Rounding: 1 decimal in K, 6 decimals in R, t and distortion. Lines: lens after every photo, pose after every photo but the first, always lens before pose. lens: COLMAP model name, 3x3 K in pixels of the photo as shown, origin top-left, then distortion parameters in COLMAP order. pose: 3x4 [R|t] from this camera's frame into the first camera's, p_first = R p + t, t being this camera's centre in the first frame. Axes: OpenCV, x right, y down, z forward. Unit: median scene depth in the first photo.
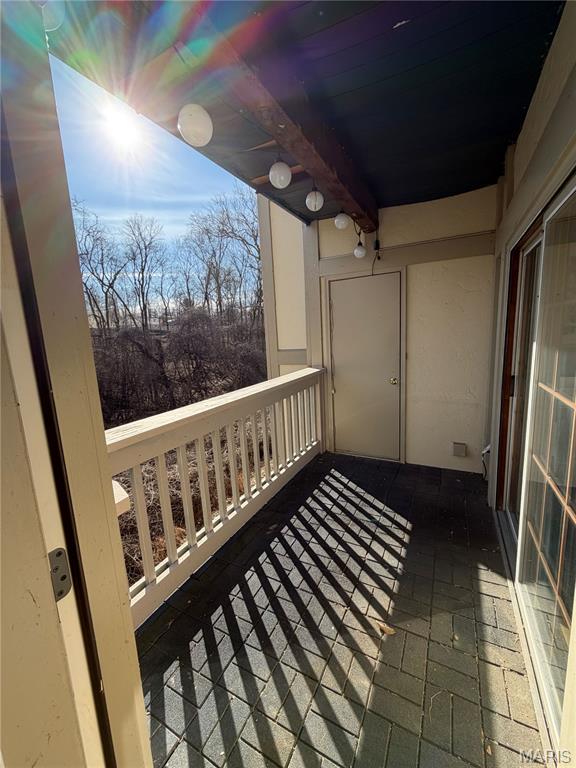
lens RADIAL K [[303.7, 0, 288.0], [0, 303.7, 384.0], [0, 0, 1]] dist [0.002375, 0.000238]
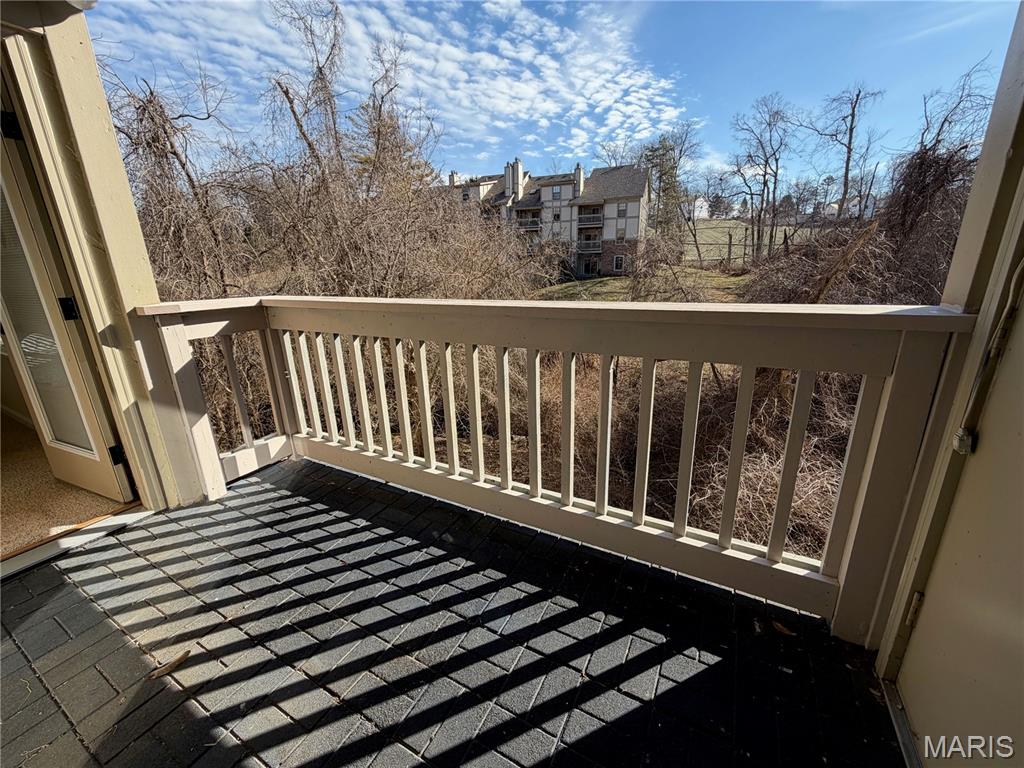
lens RADIAL K [[405.0, 0, 509.3], [0, 405.0, 382.5], [0, 0, 1]] dist [0.002375, 0.000238]
pose [[-0.019690, 0.331685, -0.943185, 0.782435], [-0.130005, 0.934509, 0.331348, -0.116943], [0.991318, 0.129143, 0.024720, 1.399902]]
